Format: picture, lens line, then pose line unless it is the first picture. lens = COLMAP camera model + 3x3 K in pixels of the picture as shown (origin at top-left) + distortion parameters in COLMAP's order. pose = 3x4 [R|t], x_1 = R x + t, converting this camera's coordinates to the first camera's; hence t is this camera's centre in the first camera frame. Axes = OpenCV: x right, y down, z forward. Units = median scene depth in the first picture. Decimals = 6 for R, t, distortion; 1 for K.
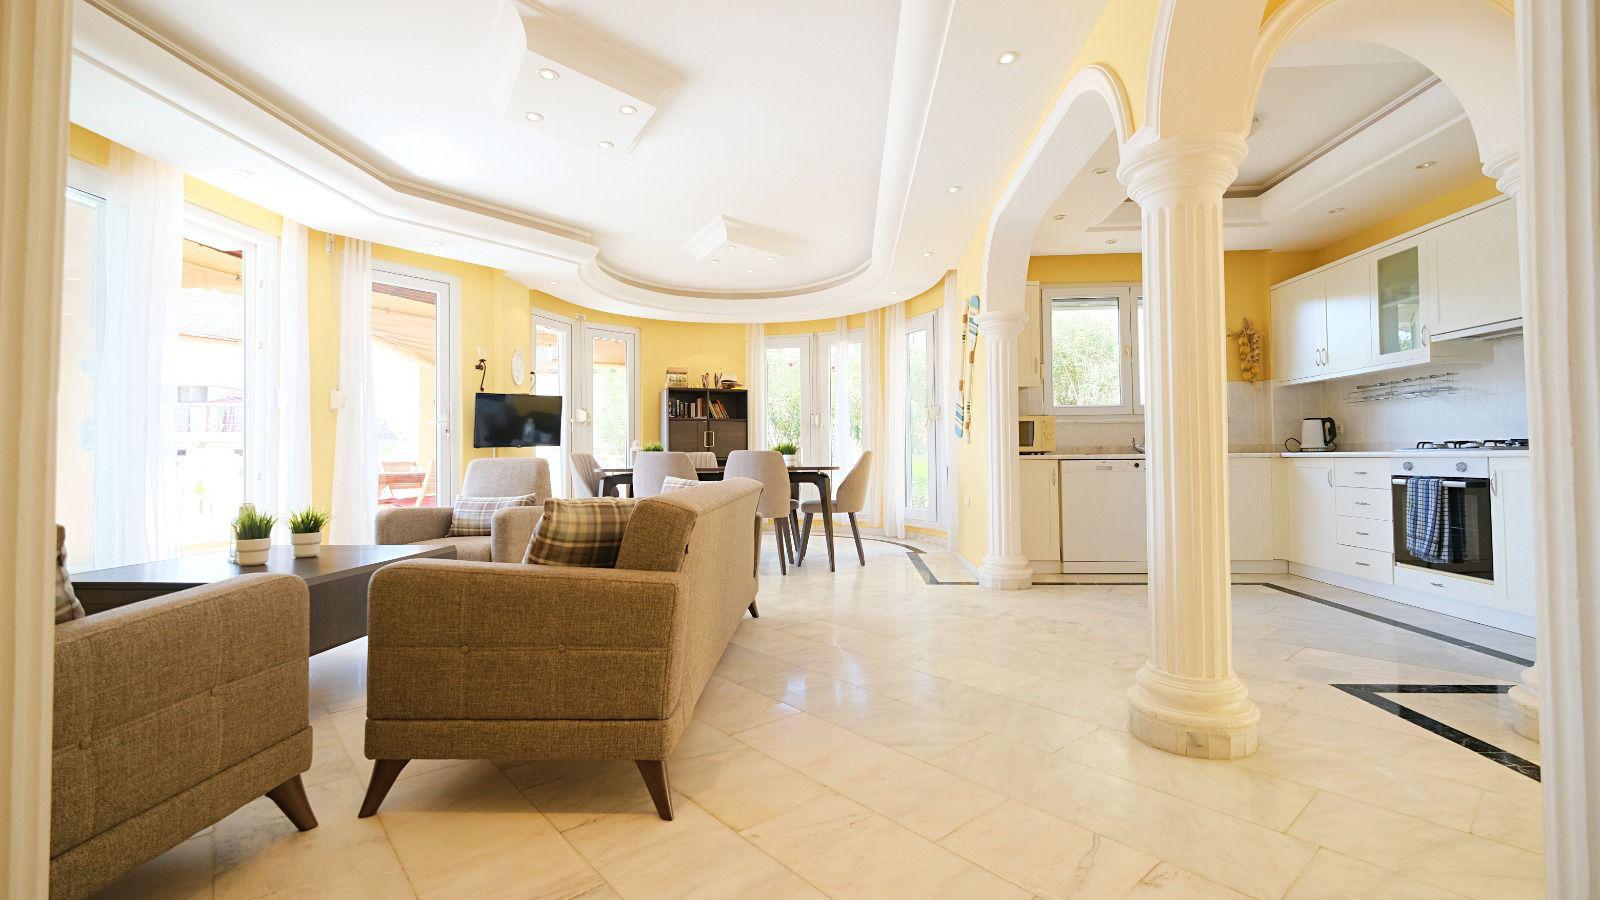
lens RADIAL K [[691.9, 0, 805.2], [0, 691.9, 436.9], [0, 0, 1]] dist [-0.000698, -0.000907]
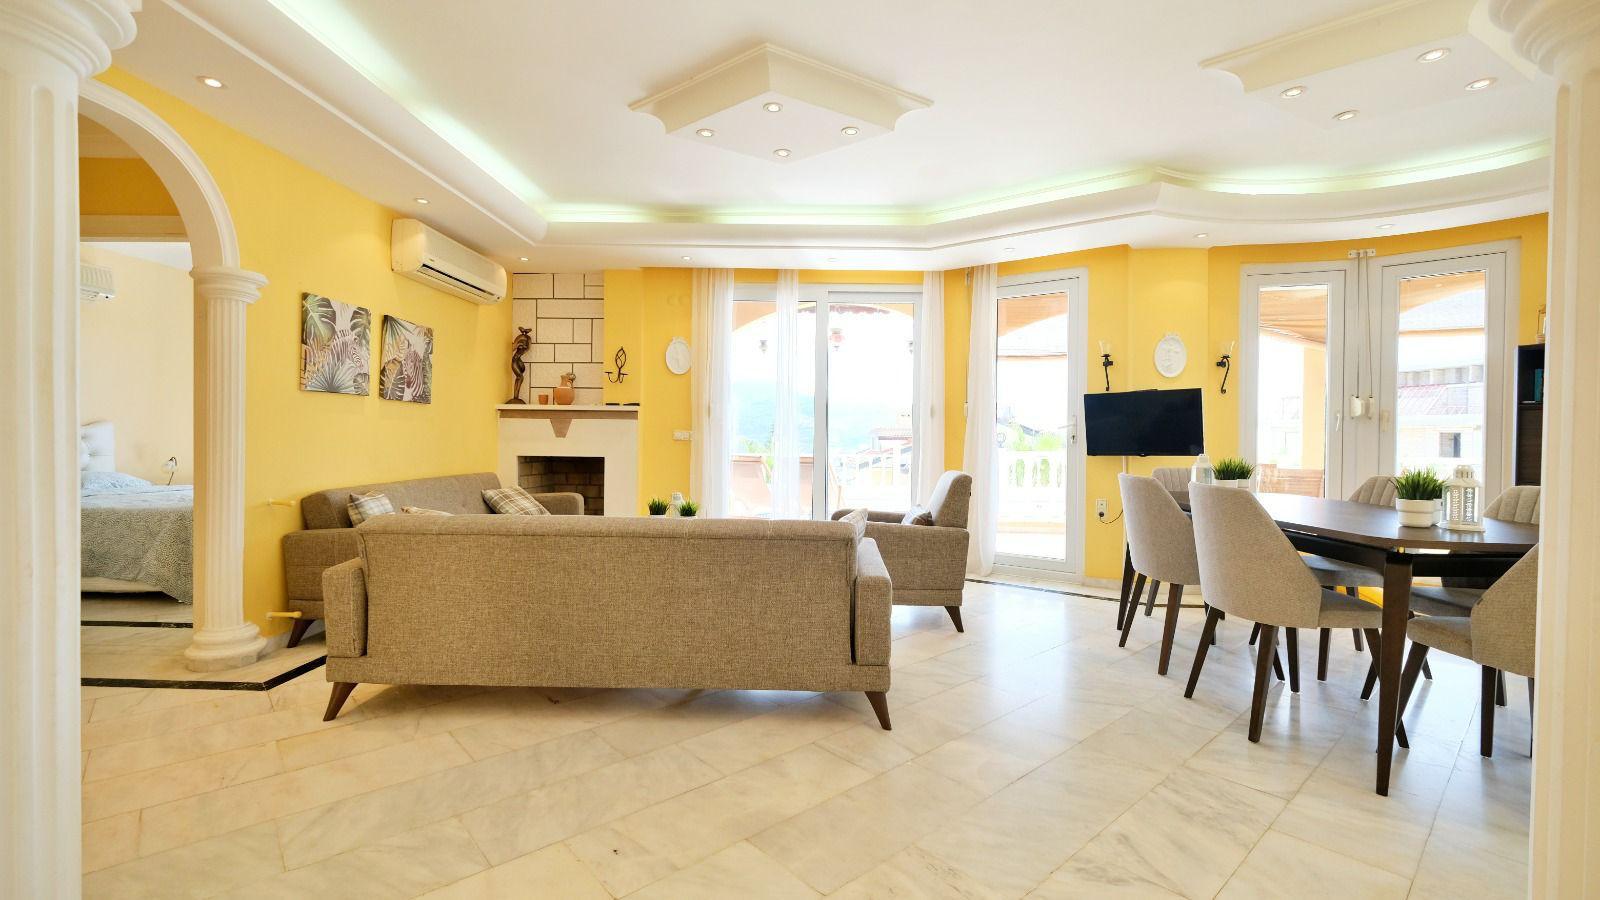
lens RADIAL K [[690.8, 0, 807.0], [0, 690.8, 441.2], [0, 0, 1]] dist [-0.001444, -0.000593]
pose [[0.022564, 0.017826, -0.999586, 0.455596], [0.017494, 0.999681, 0.018223, -0.028726], [0.999592, -0.017898, 0.022245, 0.683416]]
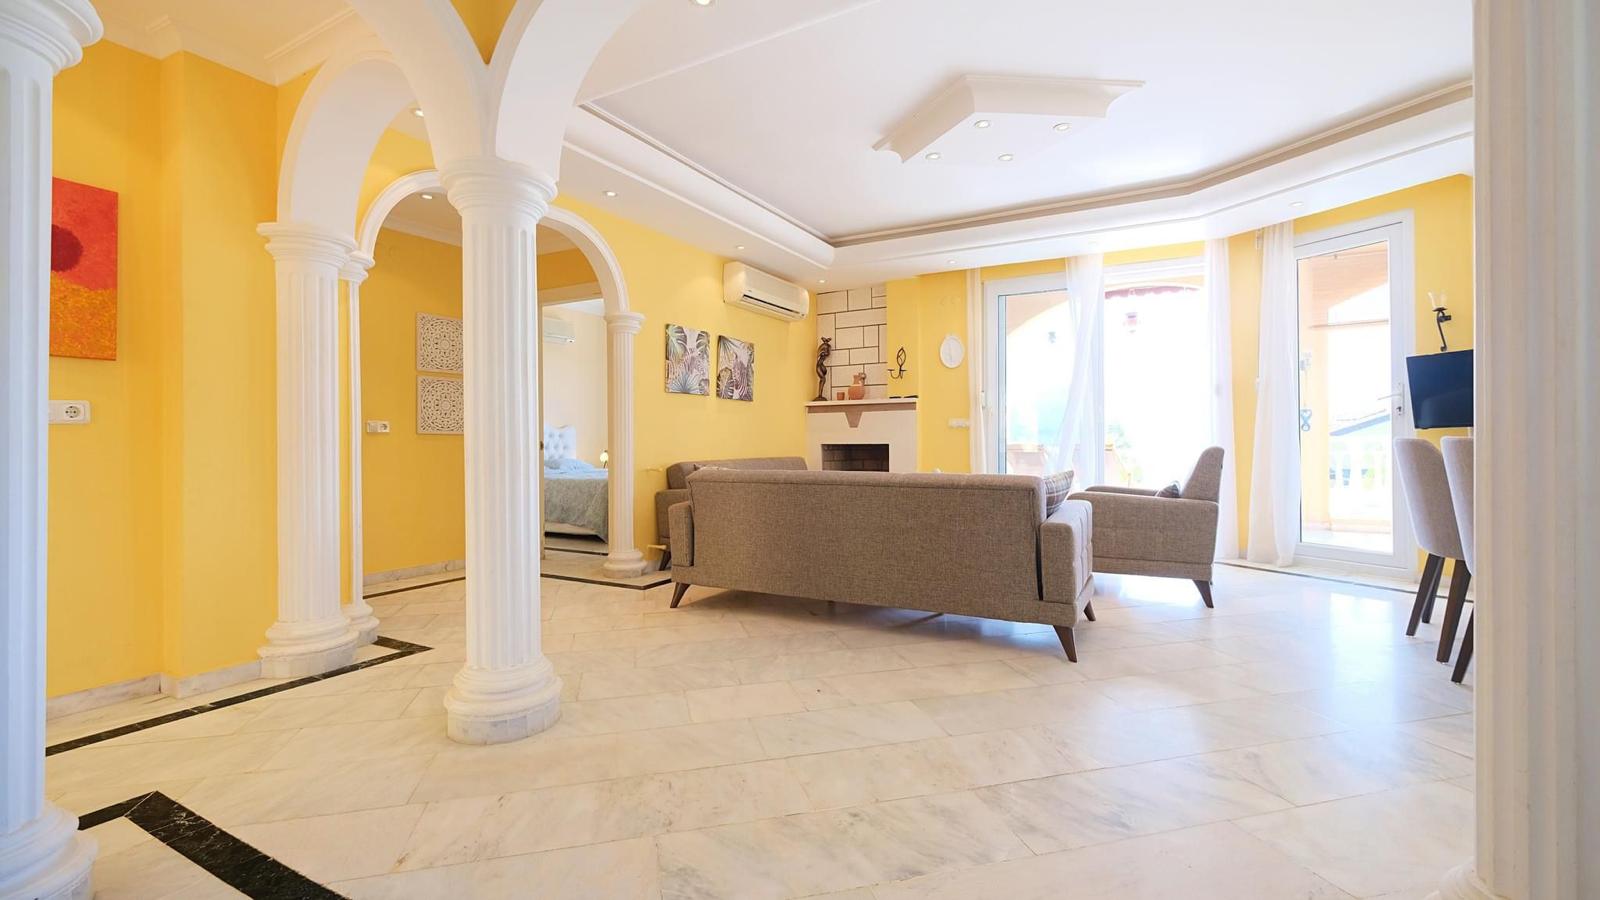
lens RADIAL K [[691.9, 0, 805.2], [0, 691.9, 436.9], [0, 0, 1]] dist [-0.000698, -0.000907]
pose [[-0.440334, 0.007538, -0.897802, 0.559139], [0.037965, 0.999227, -0.010230, 0.007292], [0.897031, -0.038590, -0.440280, 0.811113]]
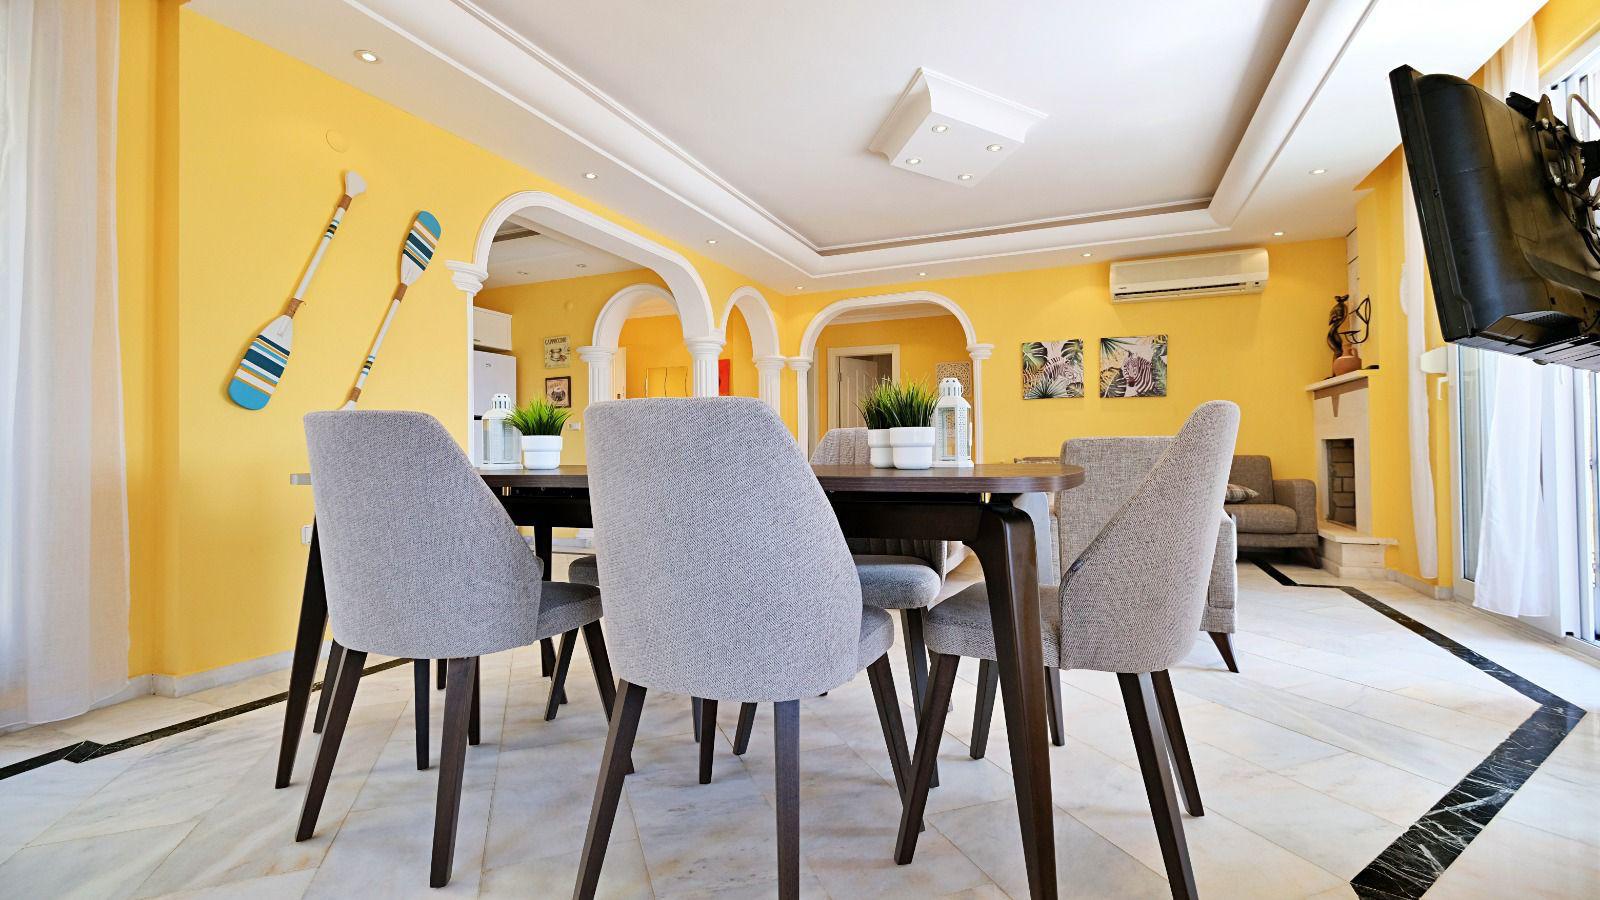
lens RADIAL K [[690.8, 0, 807.0], [0, 690.8, 441.2], [0, 0, 1]] dist [-0.001444, -0.000593]
pose [[-0.944815, 0.024440, 0.326693, -0.310823], [0.009218, 0.998802, -0.048062, 0.054782], [-0.327476, -0.042399, -0.943908, 1.484008]]
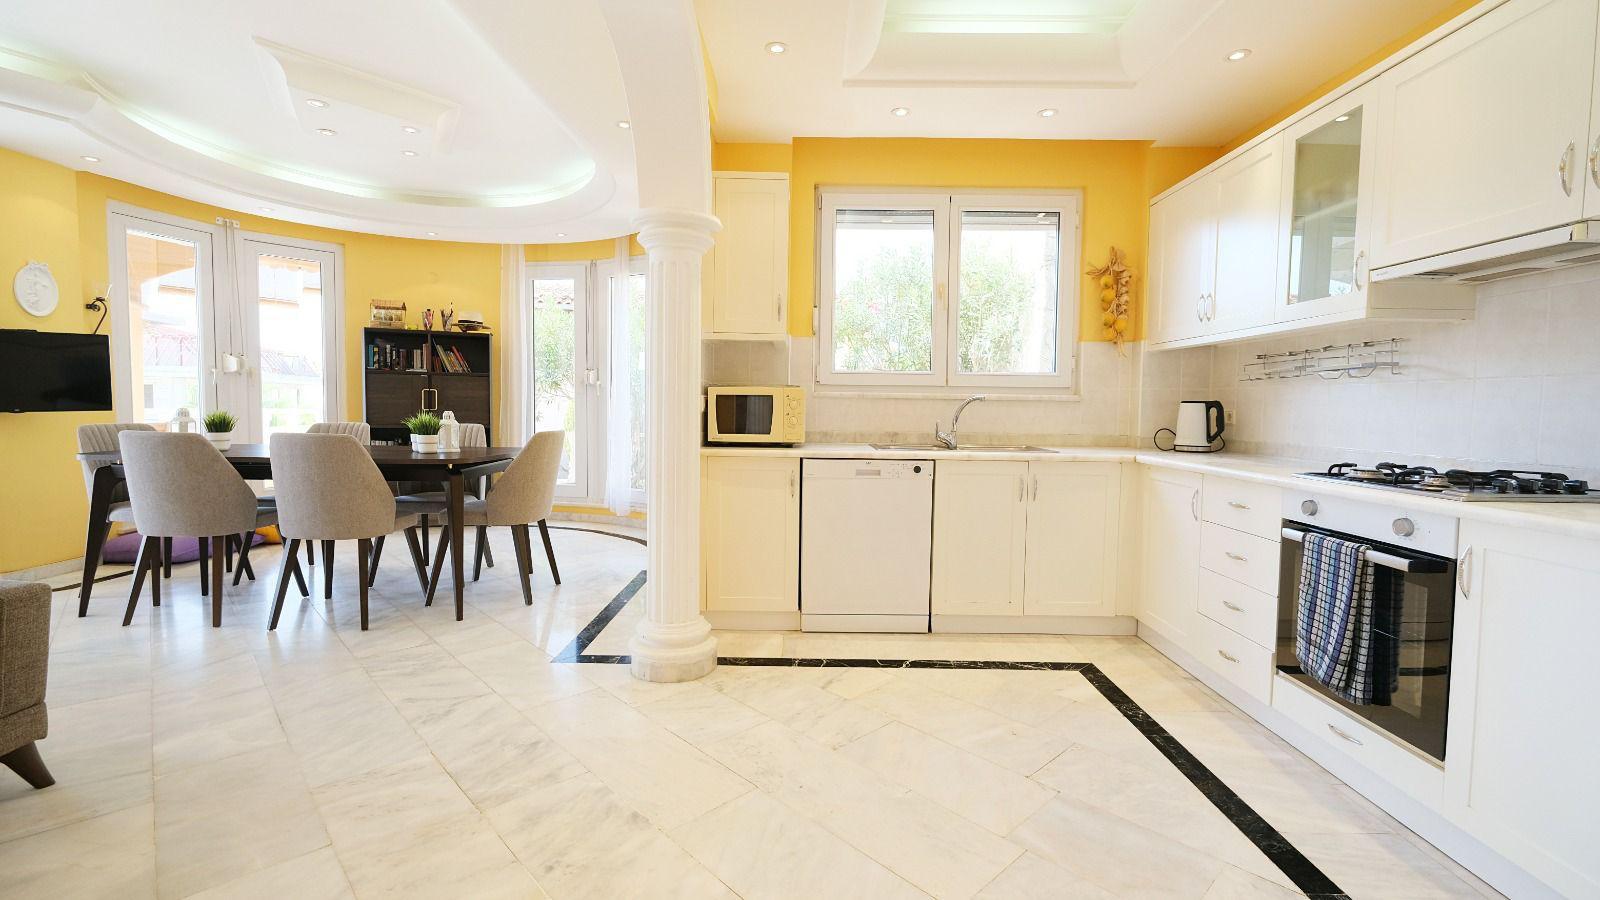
lens RADIAL K [[691.9, 0, 805.2], [0, 691.9, 436.9], [0, 0, 1]] dist [-0.000698, -0.000907]
pose [[0.998471, 0.021038, 0.051111, 0.340993], [-0.024874, 0.996826, 0.075621, -0.034784], [-0.049358, -0.076777, 0.995826, 0.367406]]
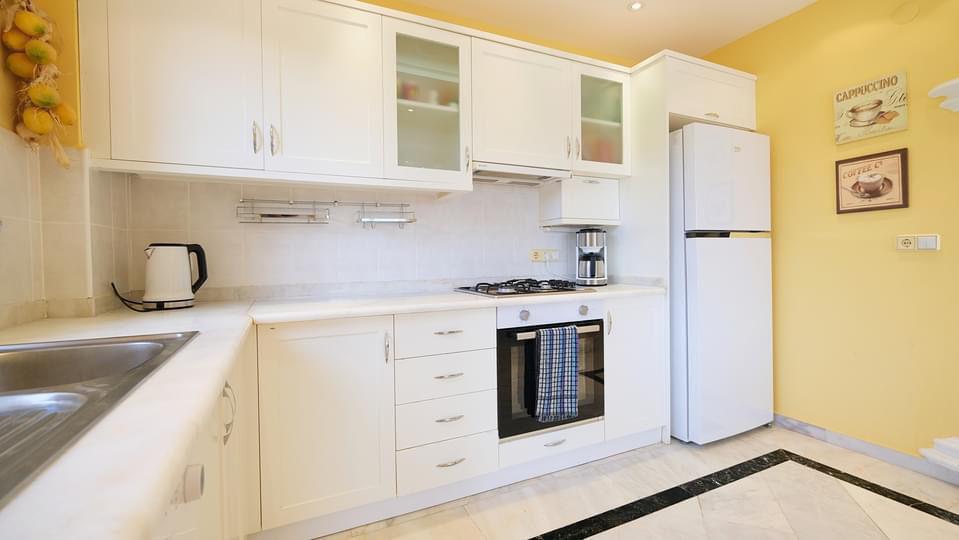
lens RADIAL K [[414.7, 0, 482.6], [0, 414.7, 262.2], [0, 0, 1]] dist [-0.000698, -0.000907]
pose [[-0.479697, 0.003795, 0.877426, 0.356312], [-0.008191, 0.999928, -0.008804, -0.012320], [-0.877396, -0.011410, -0.479631, 0.984761]]
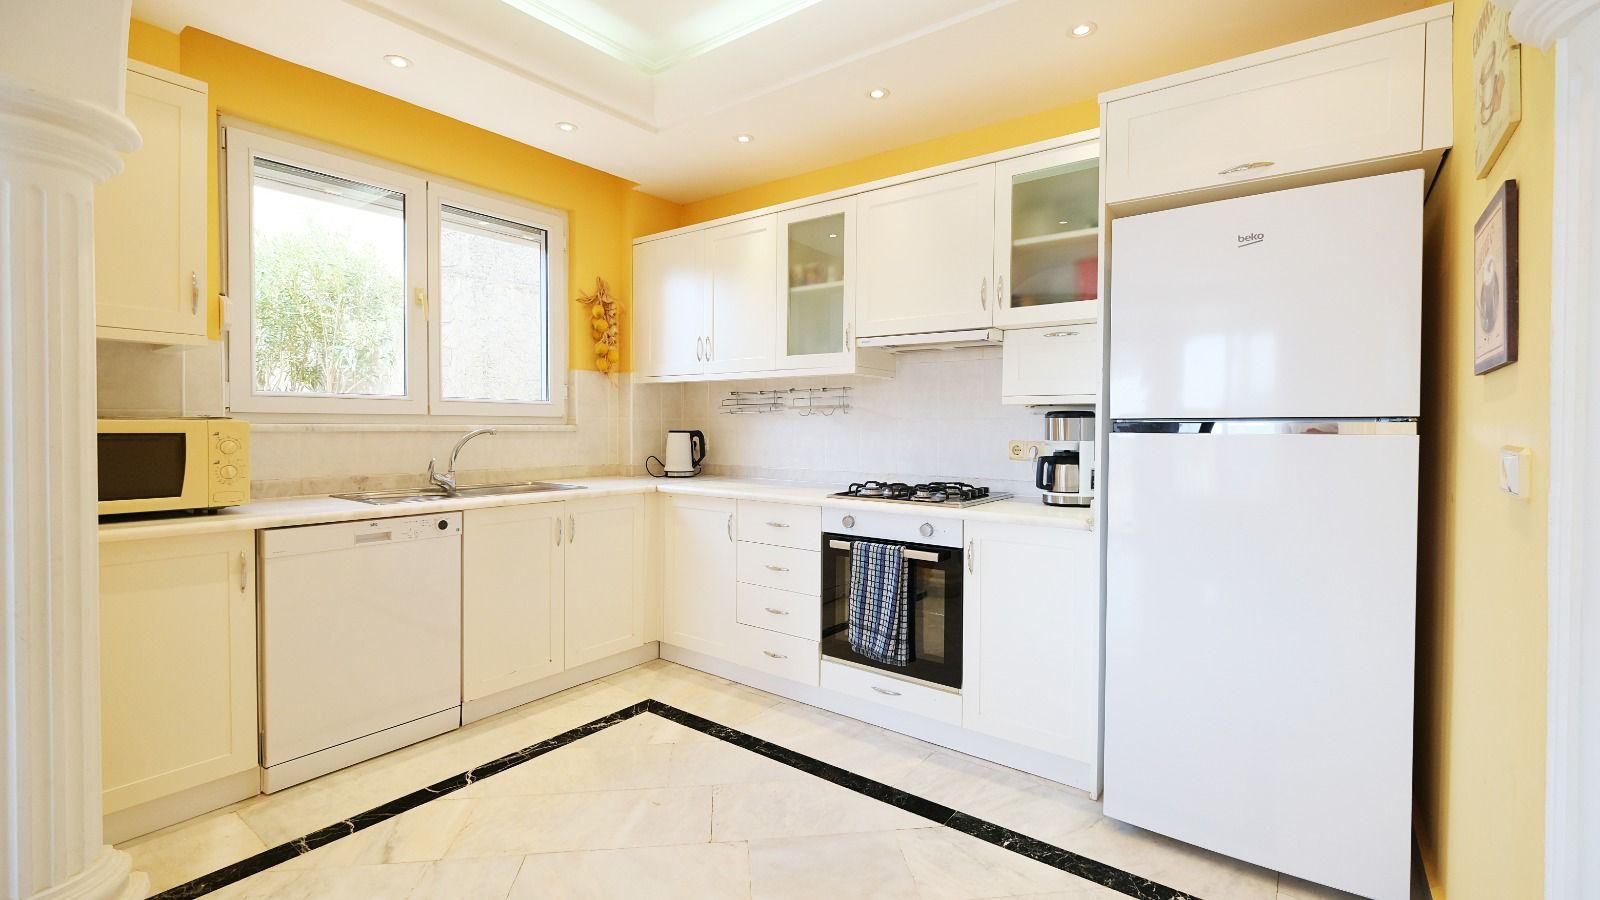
lens RADIAL K [[691.9, 0, 805.2], [0, 691.9, 436.9], [0, 0, 1]] dist [-0.000698, -0.000907]
pose [[0.556209, -0.000311, 0.831043, 0.206155], [-0.036885, 0.999005, 0.025061, -0.045222], [-0.830224, -0.044592, 0.555644, 0.501812]]
